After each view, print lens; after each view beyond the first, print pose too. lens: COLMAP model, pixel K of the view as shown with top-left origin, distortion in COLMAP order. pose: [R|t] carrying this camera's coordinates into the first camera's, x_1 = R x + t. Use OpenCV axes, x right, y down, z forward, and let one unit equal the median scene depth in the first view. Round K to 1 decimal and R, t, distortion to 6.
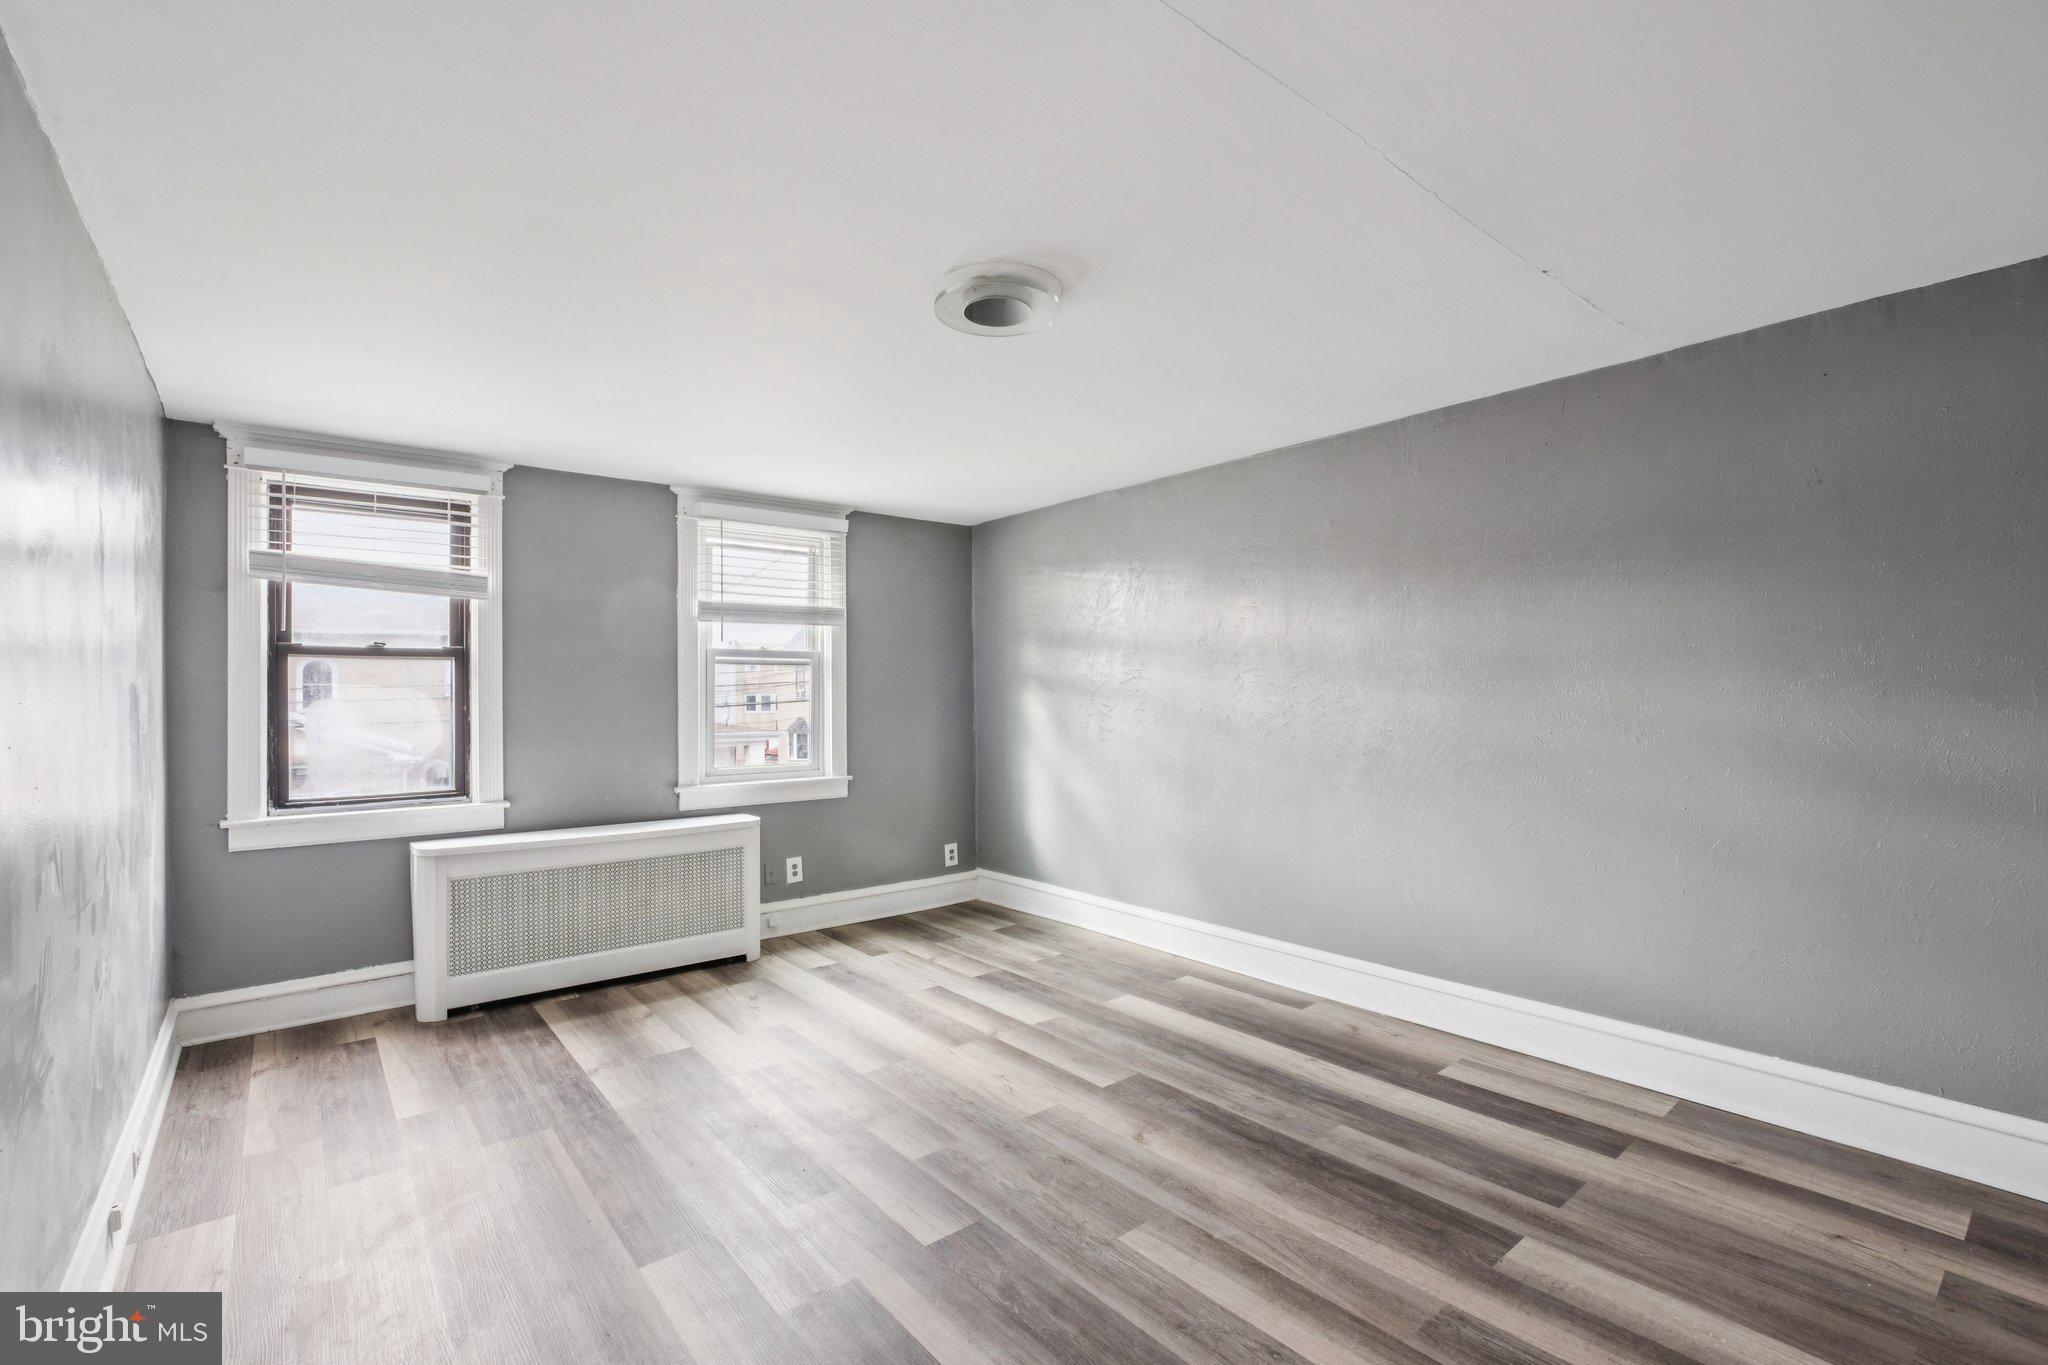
lens RADIAL K [[900.7, 0, 1024.0], [0, 900.7, 688.3], [0, 0, 1]] dist [-0.009189, -0.000472]
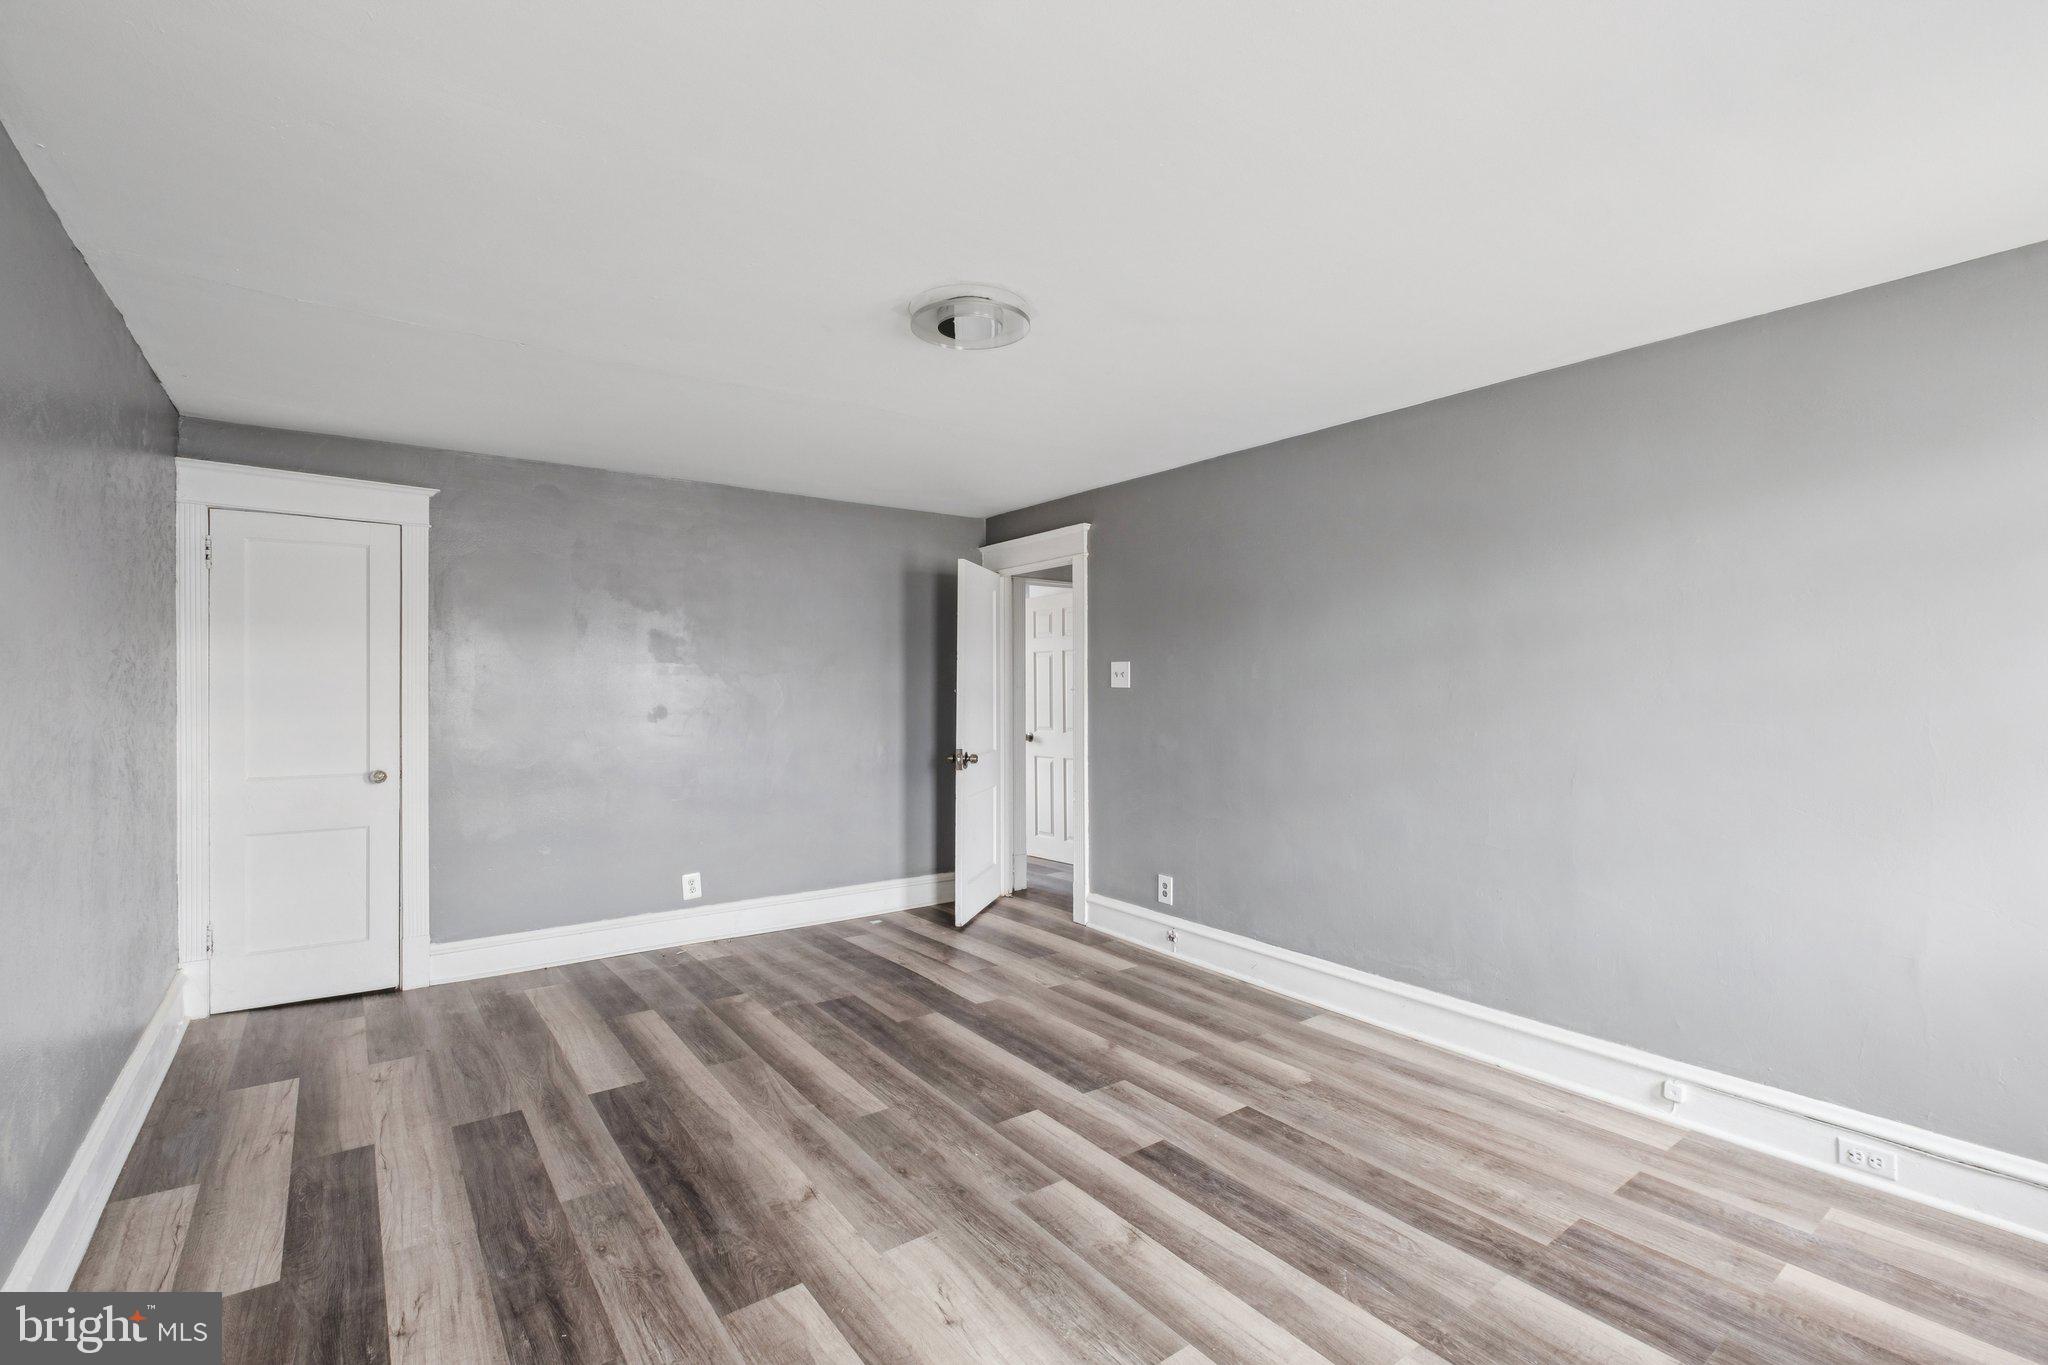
lens RADIAL K [[900.7, 0, 1023.8], [0, 900.7, 683.7], [0, 0, 1]] dist [-0.009189, -0.000472]
pose [[-0.999254, 0.007491, 0.037875, -0.122111], [0.007212, 0.999946, -0.007519, 0.012010], [-0.037930, -0.007240, -0.999254, 1.956835]]
